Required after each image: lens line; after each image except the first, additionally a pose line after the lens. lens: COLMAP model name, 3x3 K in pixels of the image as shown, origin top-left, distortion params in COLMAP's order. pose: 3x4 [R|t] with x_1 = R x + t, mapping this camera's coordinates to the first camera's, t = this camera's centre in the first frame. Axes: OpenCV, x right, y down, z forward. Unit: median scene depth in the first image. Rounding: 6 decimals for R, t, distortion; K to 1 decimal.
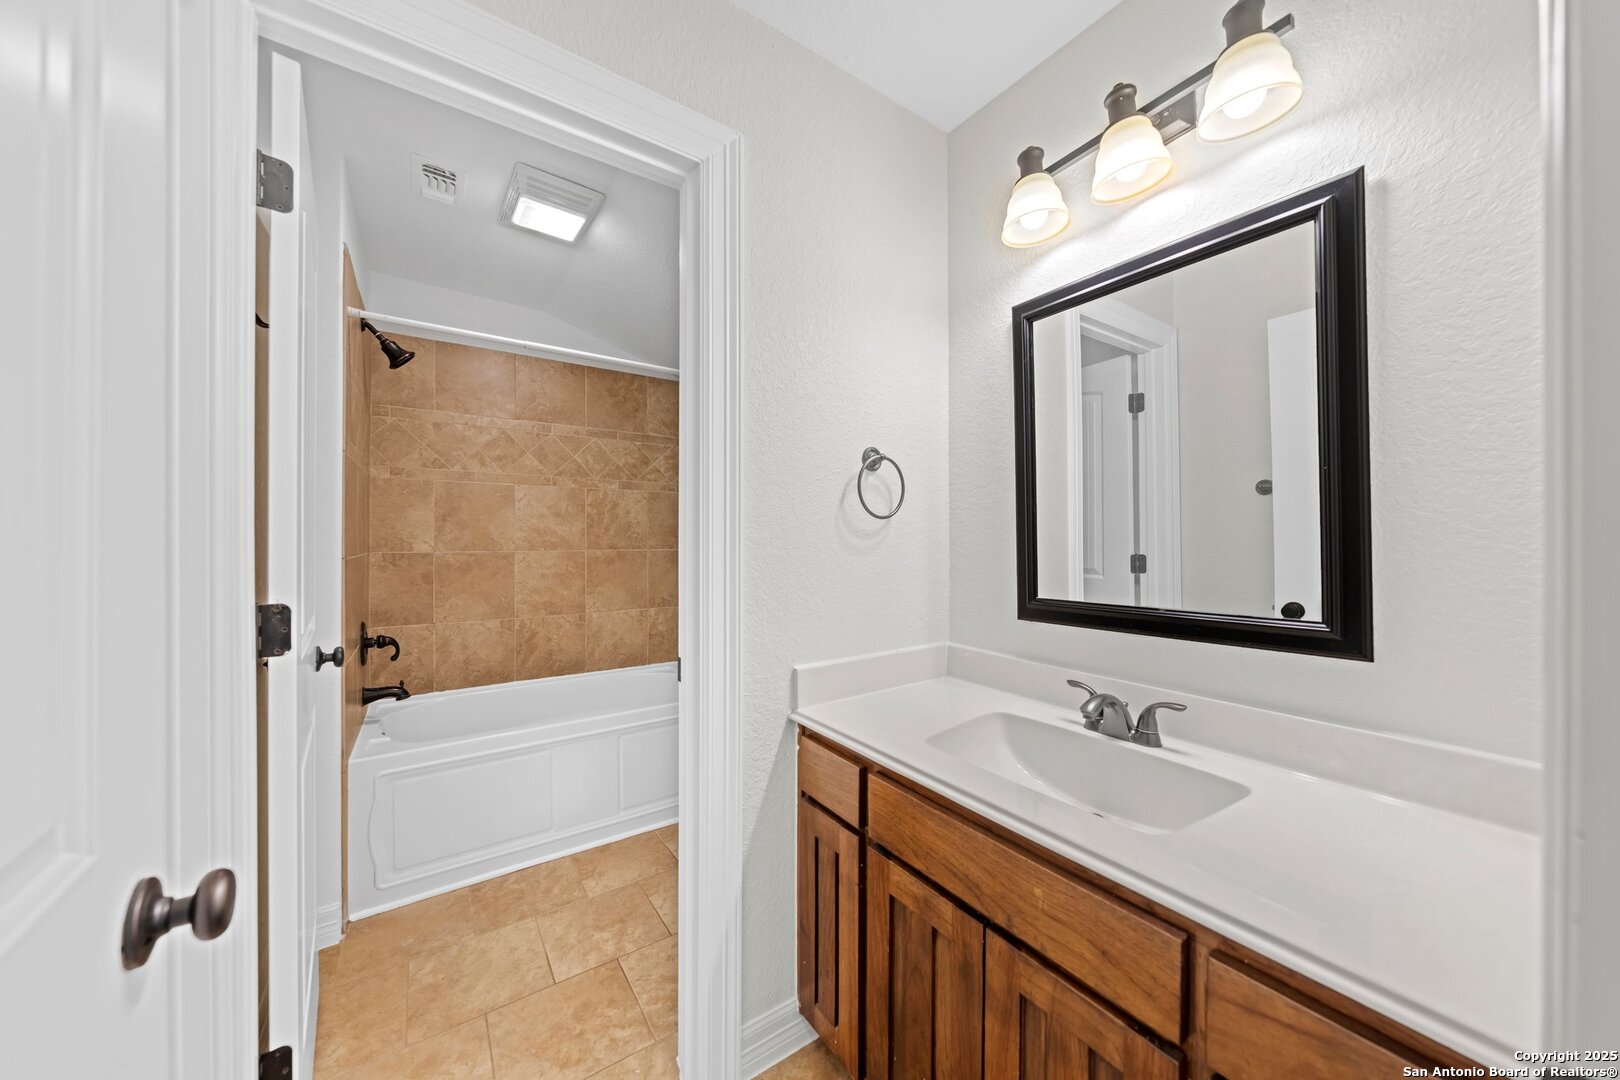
lens RADIAL K [[560.4, 0, 812.2], [0, 560.4, 539.0], [0, 0, 1]] dist [0.000940, -0.000049]
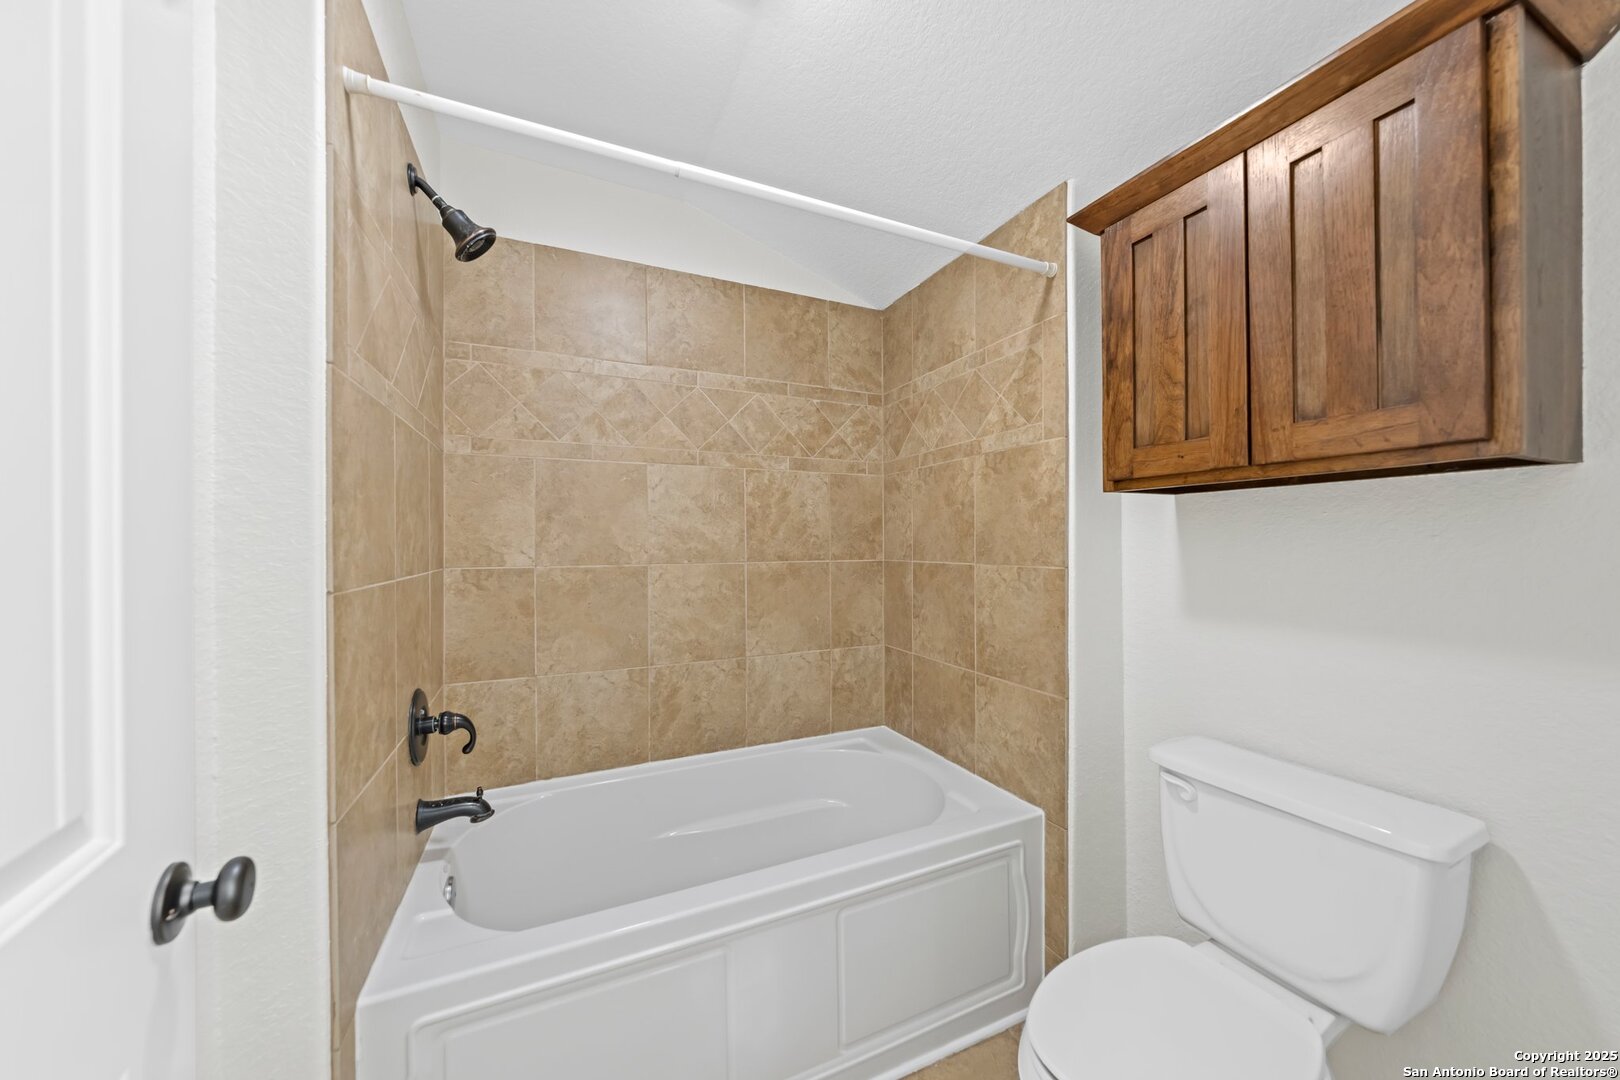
lens RADIAL K [[560.4, 0, 807.0], [0, 560.4, 544.6], [0, 0, 1]] dist [0.000940, -0.000049]
pose [[0.983837, -0.006700, -0.178940, -0.233949], [0.007044, 0.999974, 0.001290, -0.001711], [0.178927, -0.002529, 0.983859, 0.394809]]
